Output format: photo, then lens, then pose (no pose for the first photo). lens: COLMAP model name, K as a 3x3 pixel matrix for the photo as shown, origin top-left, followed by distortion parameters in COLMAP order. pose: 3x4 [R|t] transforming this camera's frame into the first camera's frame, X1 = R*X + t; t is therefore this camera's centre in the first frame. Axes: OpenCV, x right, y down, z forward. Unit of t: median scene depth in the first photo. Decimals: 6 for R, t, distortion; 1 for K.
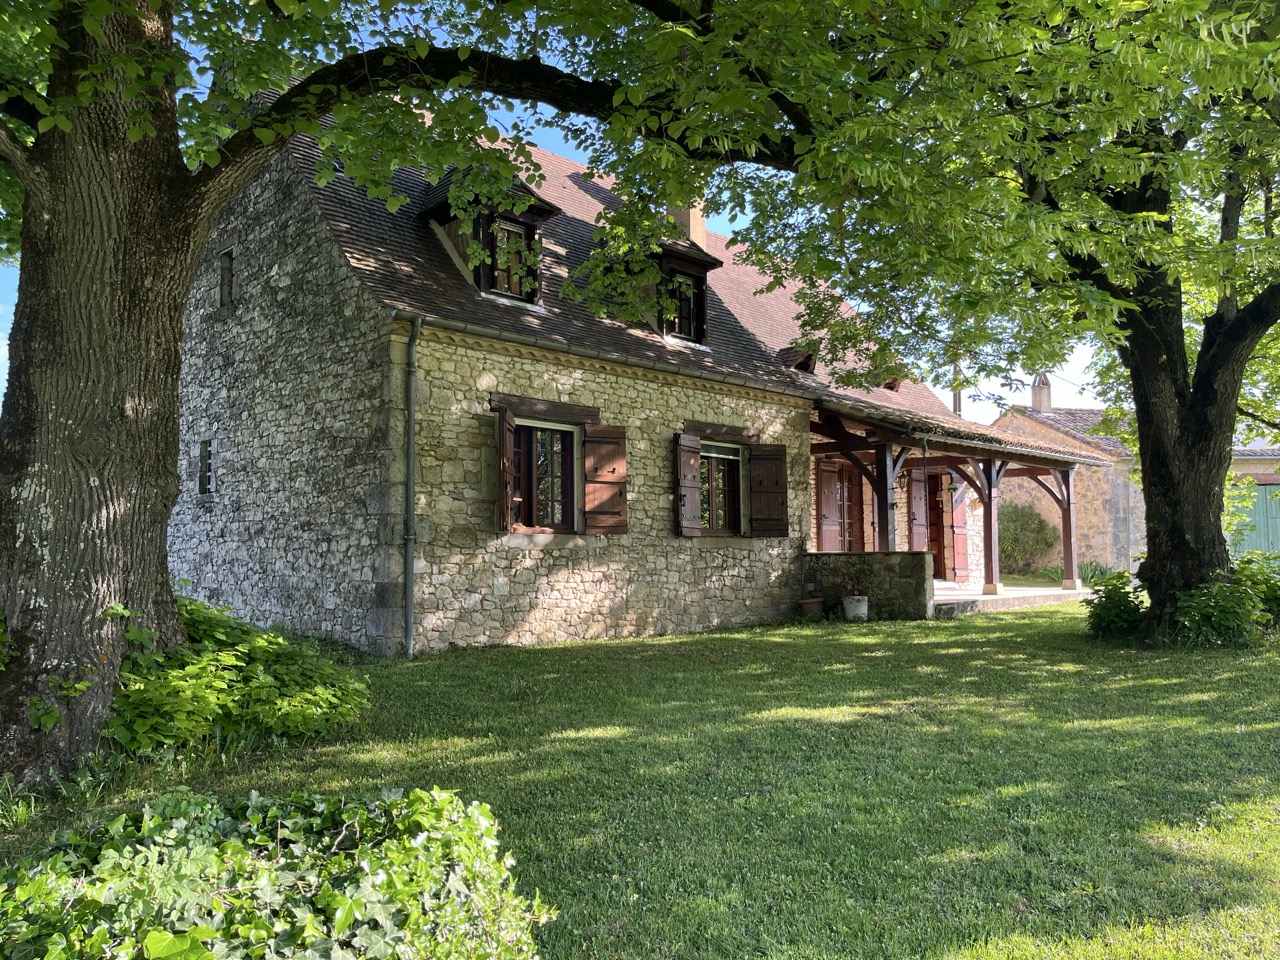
lens RADIAL K [[962.5, 0, 646.9], [0, 962.5, 480.9], [0, 0, 1]] dist [0.058578, -0.088287]
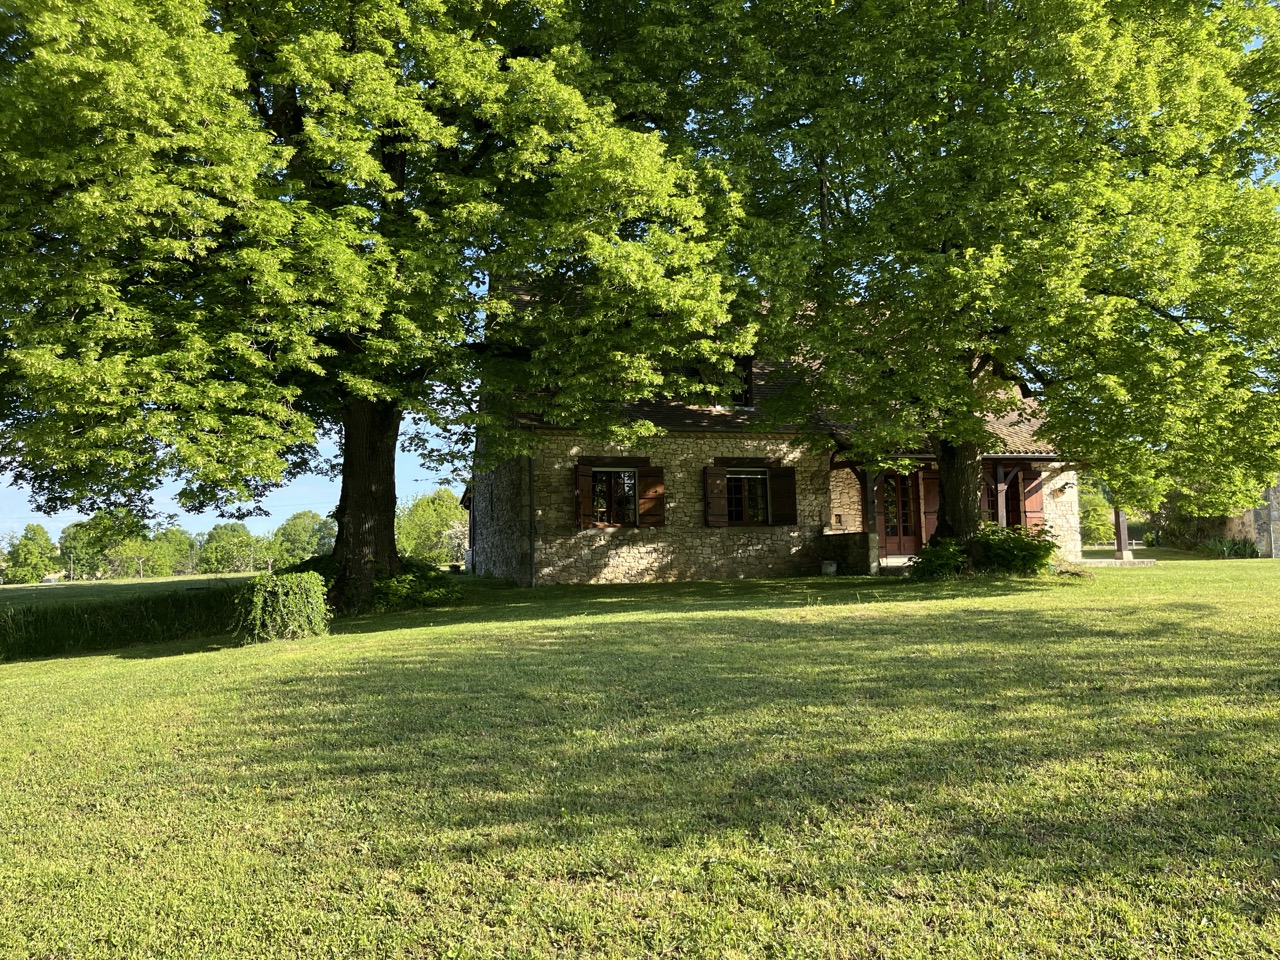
lens RADIAL K [[962.5, 0, 638.6], [0, 962.5, 476.4], [0, 0, 1]] dist [0.058578, -0.088287]
pose [[0.896126, -0.050614, -0.440904, 0.828269], [0.051192, 0.998633, -0.010592, -0.024111], [0.440837, -0.013079, 0.897492, -0.720126]]
